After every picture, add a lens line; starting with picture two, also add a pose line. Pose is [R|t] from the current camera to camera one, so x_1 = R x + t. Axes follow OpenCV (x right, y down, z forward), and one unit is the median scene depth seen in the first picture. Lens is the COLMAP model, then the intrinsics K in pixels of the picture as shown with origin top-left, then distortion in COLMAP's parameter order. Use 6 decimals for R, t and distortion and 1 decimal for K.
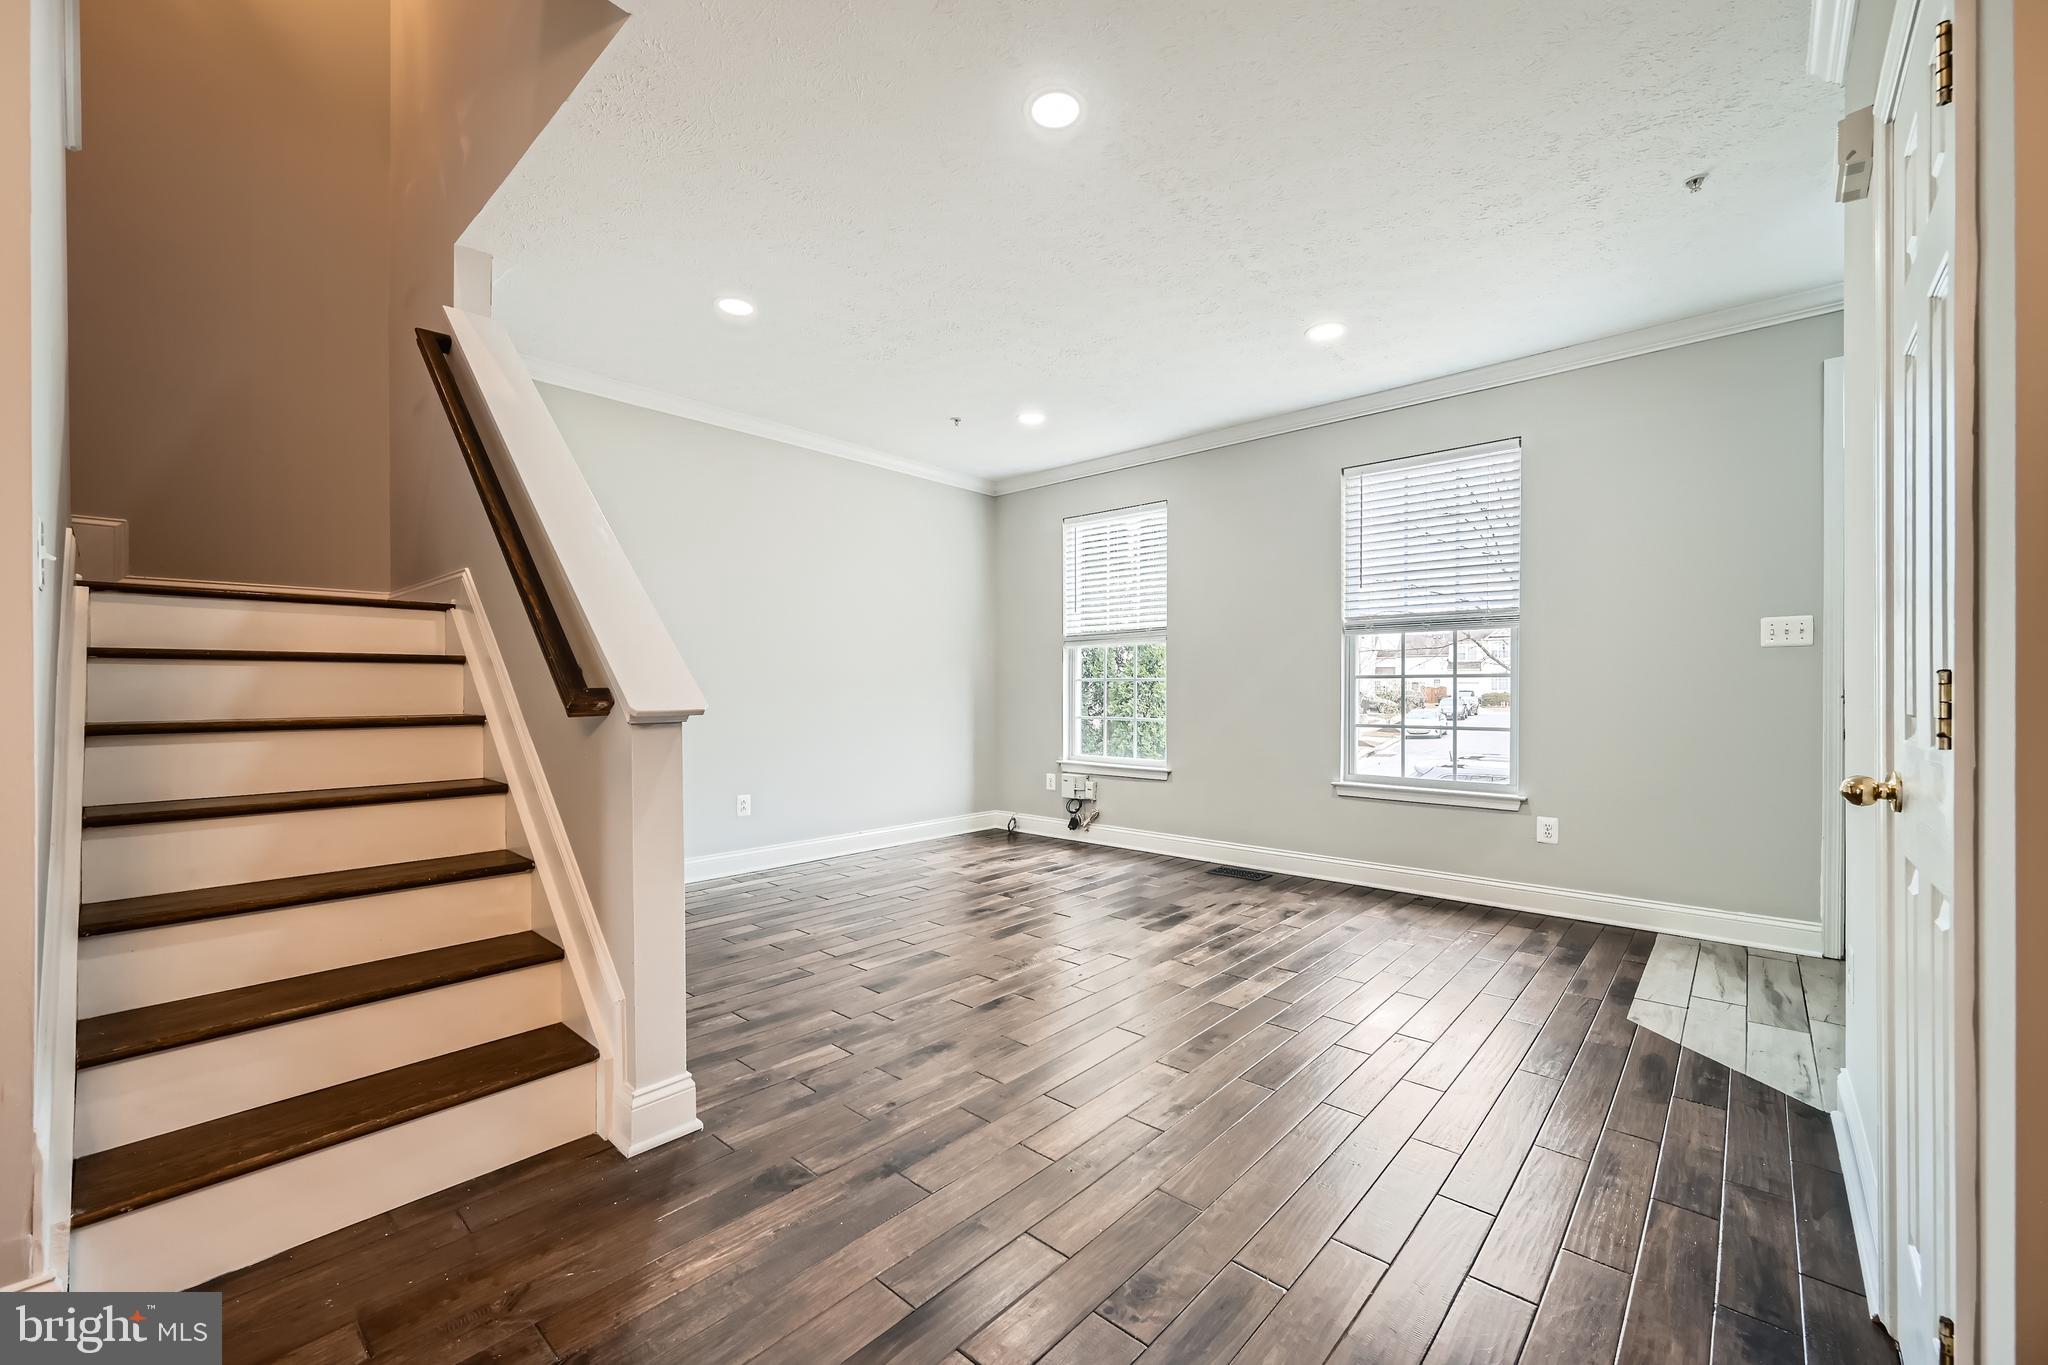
lens RADIAL K [[820.9, 0, 1013.2], [0, 820.9, 689.9], [0, 0, 1]] dist [0.001155, -0.000129]
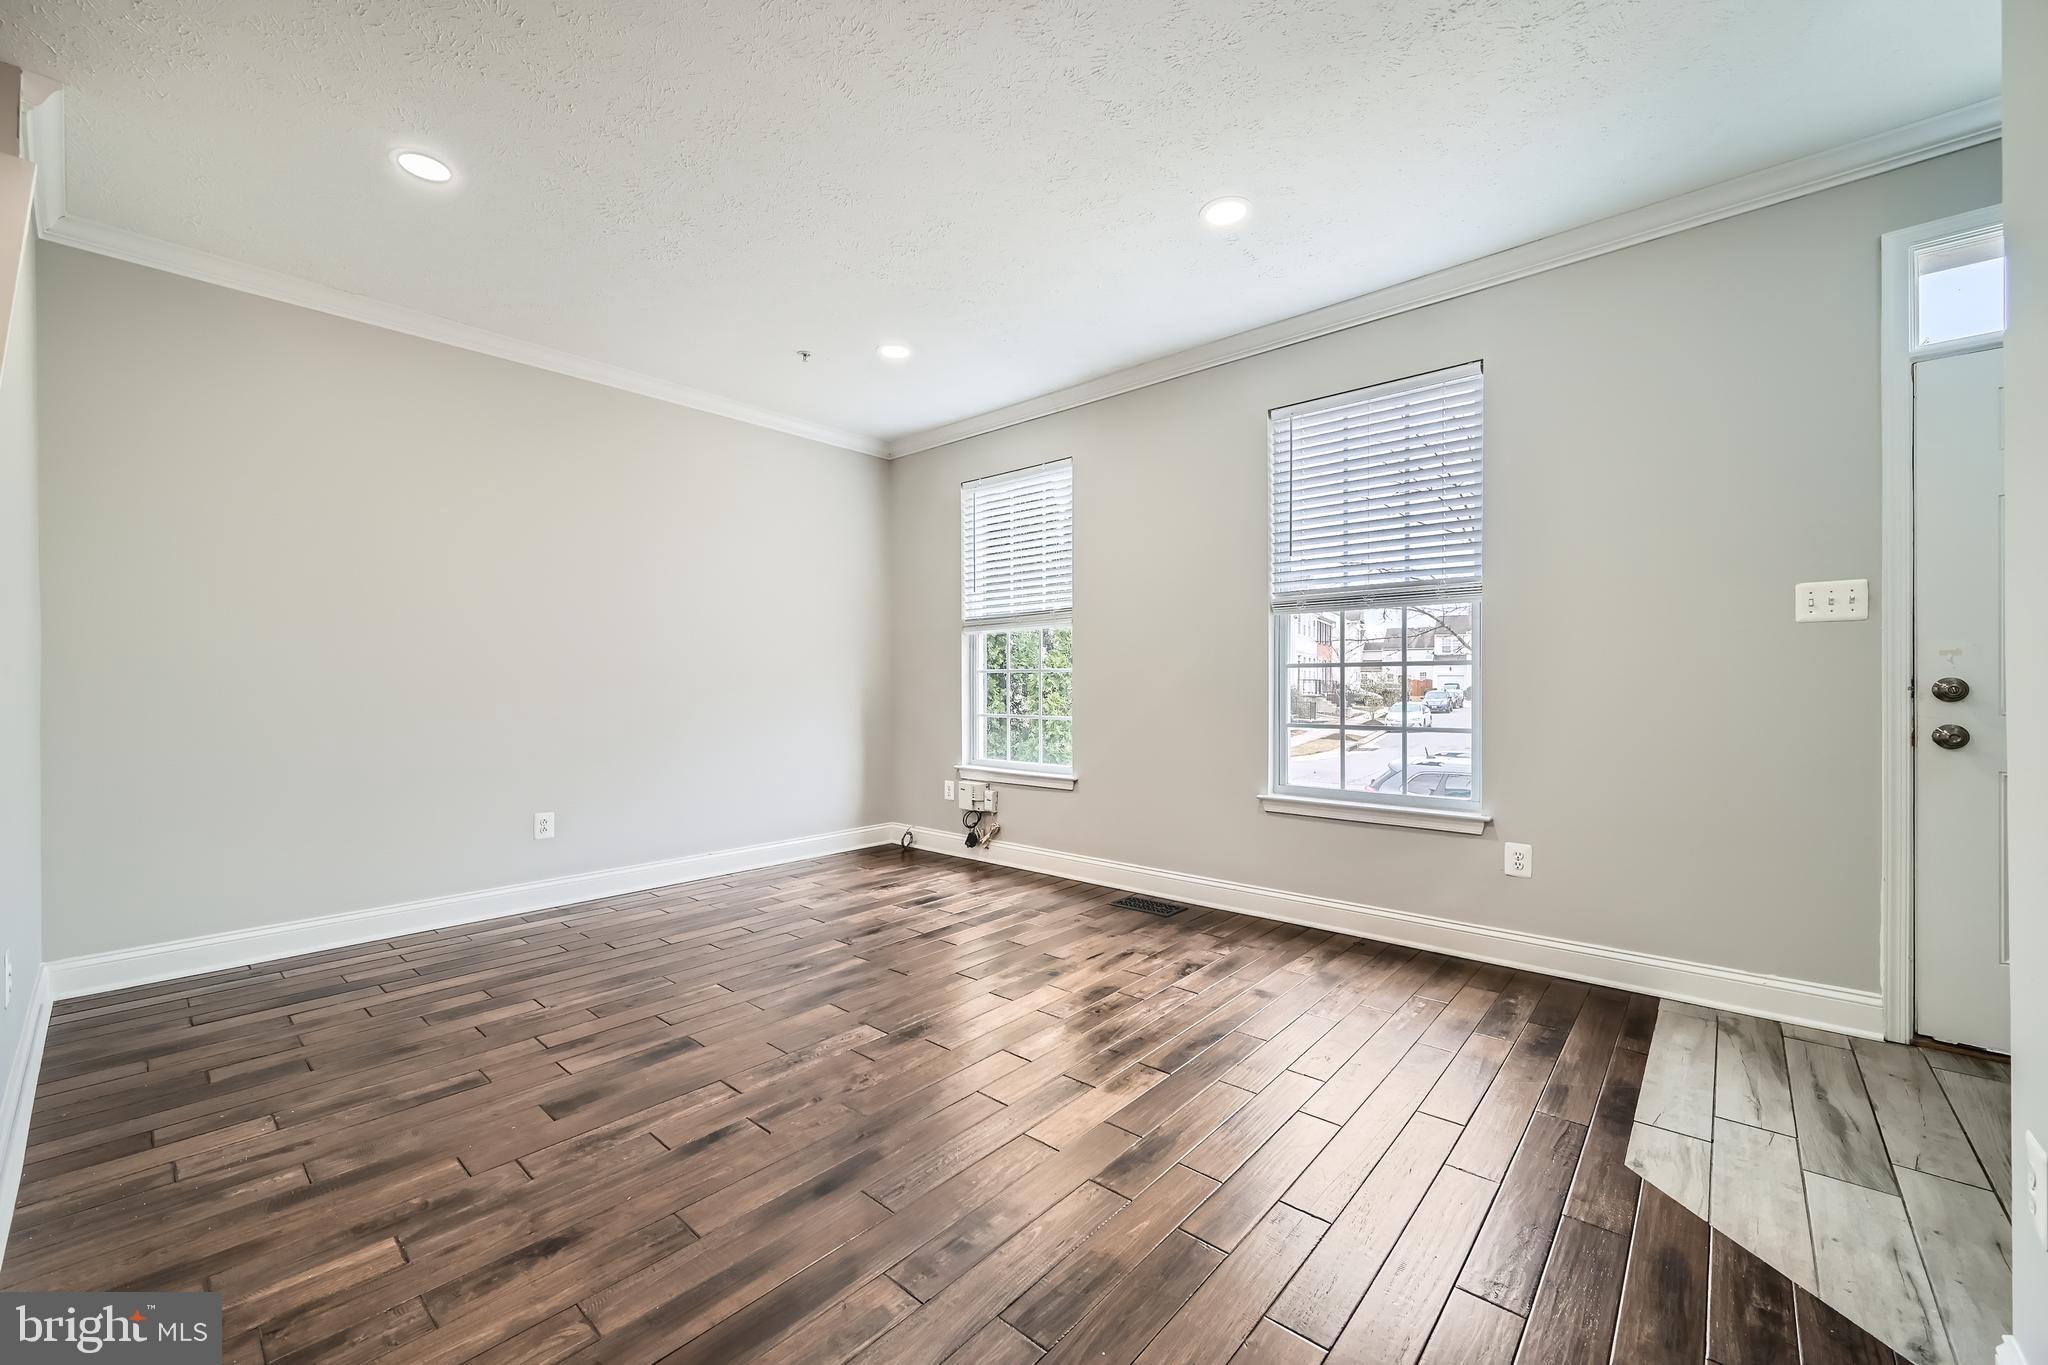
lens RADIAL K [[820.9, 0, 1011.1], [0, 820.9, 681.7], [0, 0, 1]] dist [0.001155, -0.000129]
pose [[0.999938, -0.003033, 0.010743, 0.165497], [0.003057, 0.999993, -0.002226, 0.001253], [-0.010736, 0.002258, 0.999940, 0.230715]]
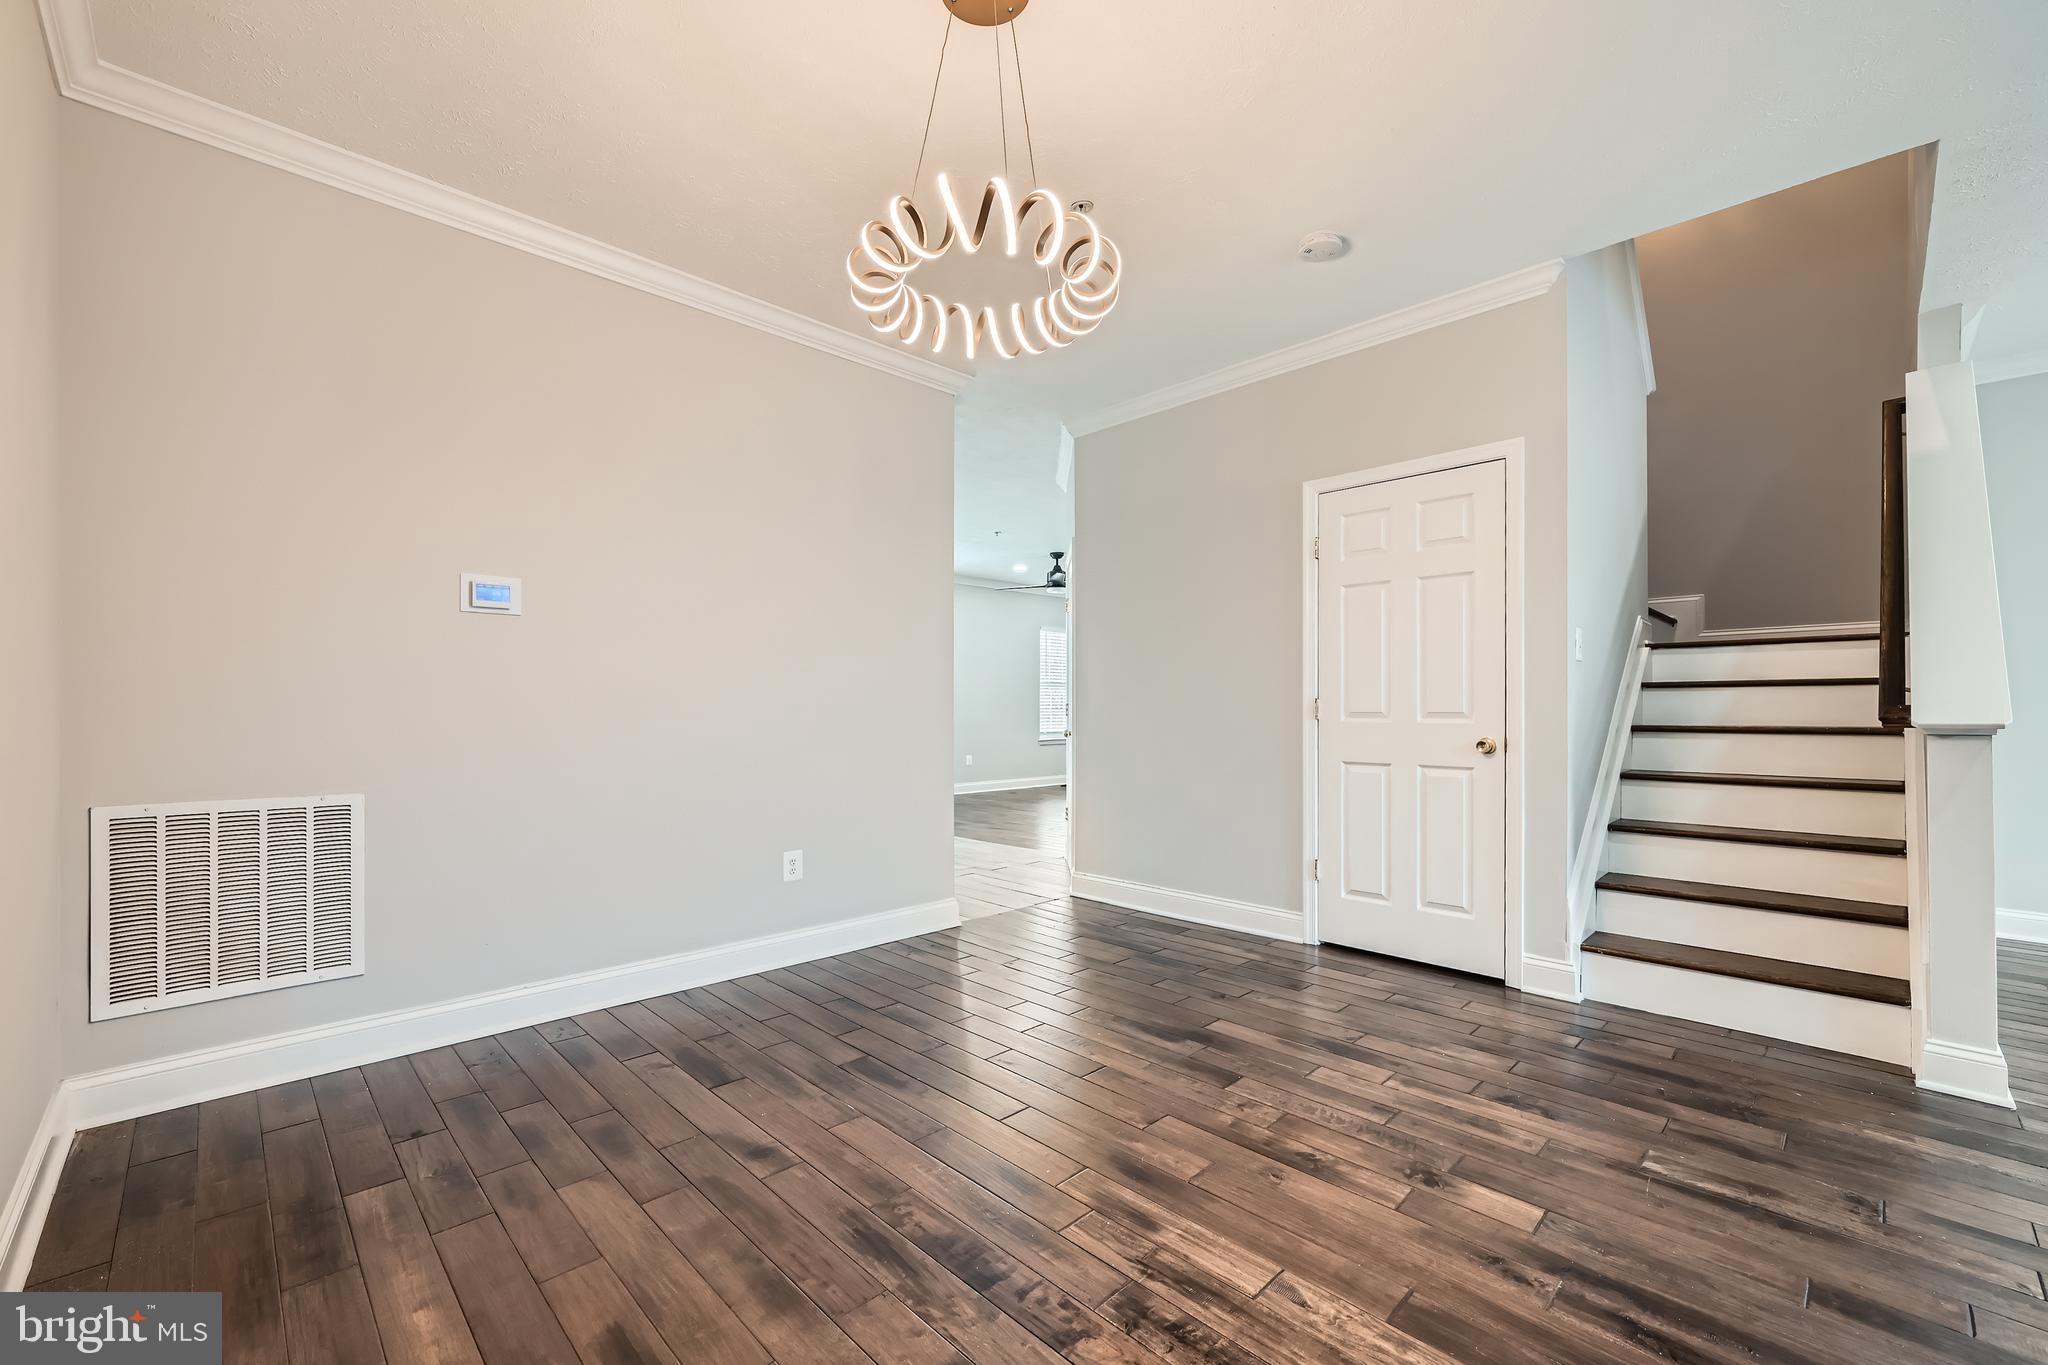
lens RADIAL K [[820.9, 0, 1028.2], [0, 820.9, 707.7], [0, 0, 1]] dist [0.001155, -0.000129]
pose [[-0.057894, 0.000939, -0.998322, 0.412159], [0.000590, 0.999999, 0.000907, 0.000286], [0.998323, -0.000536, -0.057895, -0.128626]]
